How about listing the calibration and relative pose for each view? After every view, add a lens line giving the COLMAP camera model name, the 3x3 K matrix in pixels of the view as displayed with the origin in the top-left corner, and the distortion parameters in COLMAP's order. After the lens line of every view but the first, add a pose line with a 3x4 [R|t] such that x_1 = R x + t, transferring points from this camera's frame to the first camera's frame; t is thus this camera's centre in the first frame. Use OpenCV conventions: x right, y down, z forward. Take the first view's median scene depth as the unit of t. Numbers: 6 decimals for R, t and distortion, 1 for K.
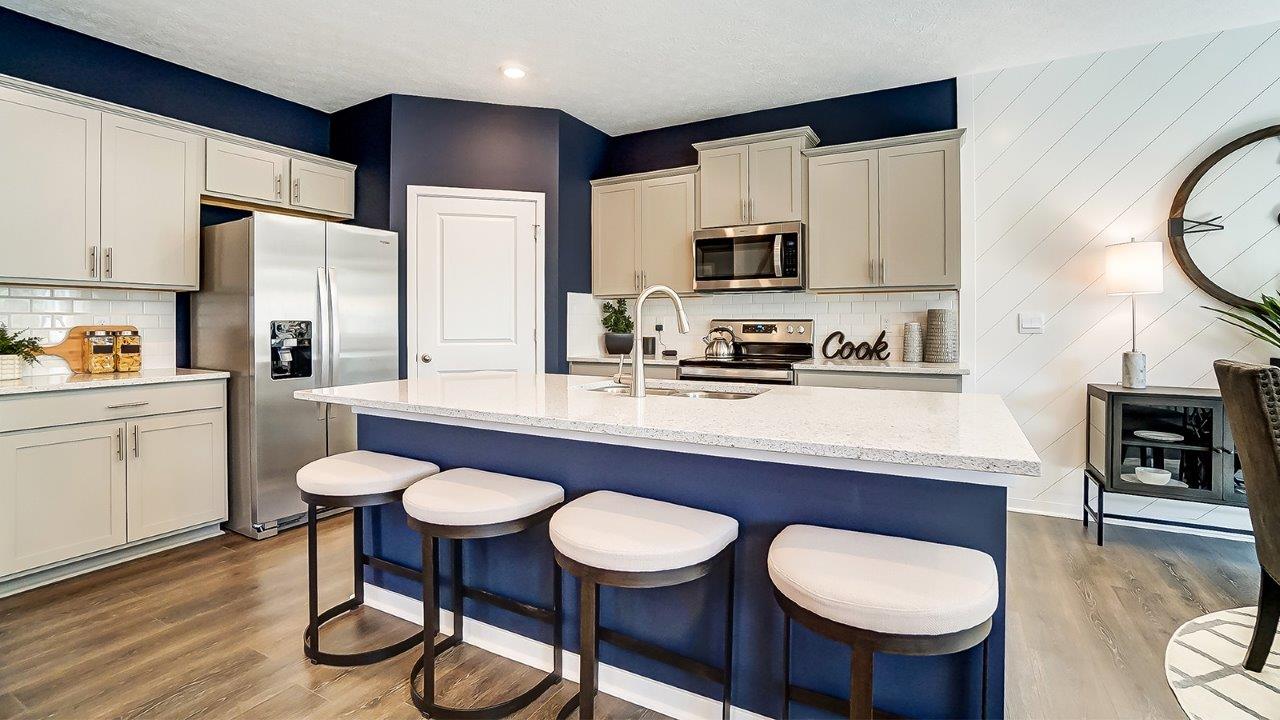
lens RADIAL K [[627.7, 0, 580.3], [0, 627.7, 314.3], [0, 0, 1]] dist [-0.012308, -0.000449]
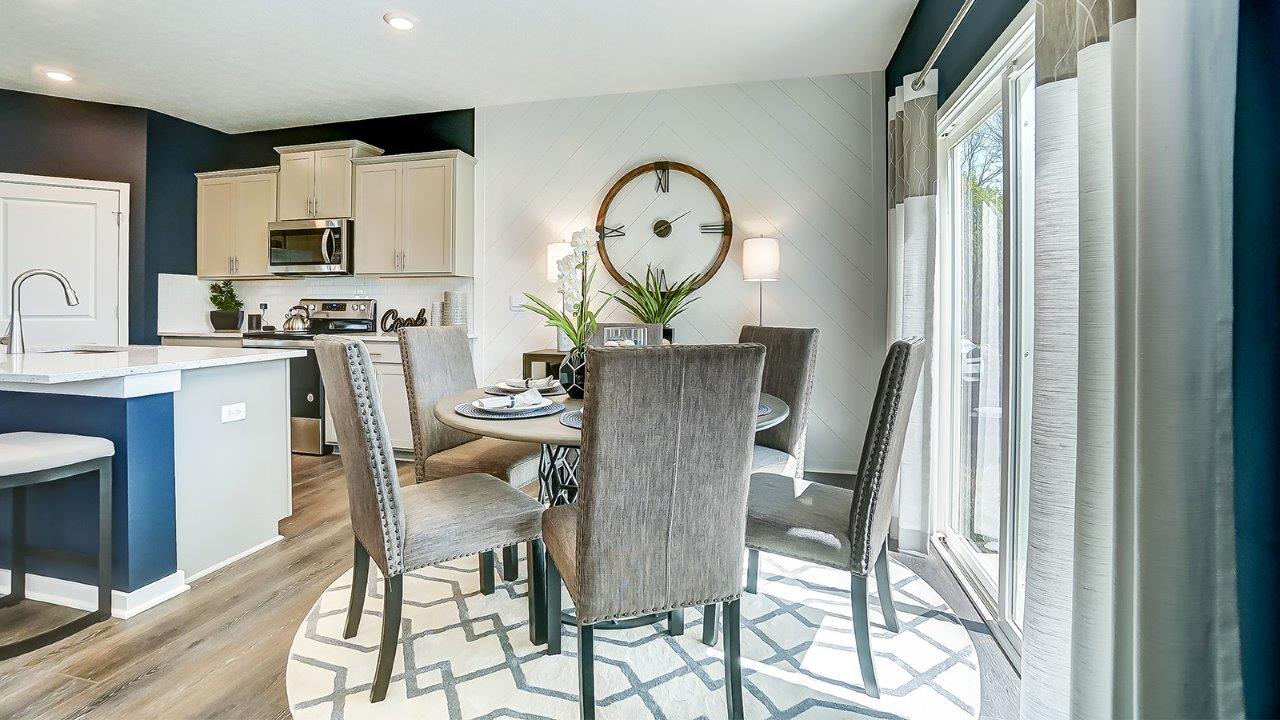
lens RADIAL K [[627.7, 0, 580.3], [0, 627.7, 314.3], [0, 0, 1]] dist [-0.012308, -0.000449]
pose [[0.973882, 0.003165, 0.227035, 0.470945], [-0.008641, 0.999695, 0.023128, 0.005417], [-0.226892, -0.024486, 0.973612, -0.261054]]
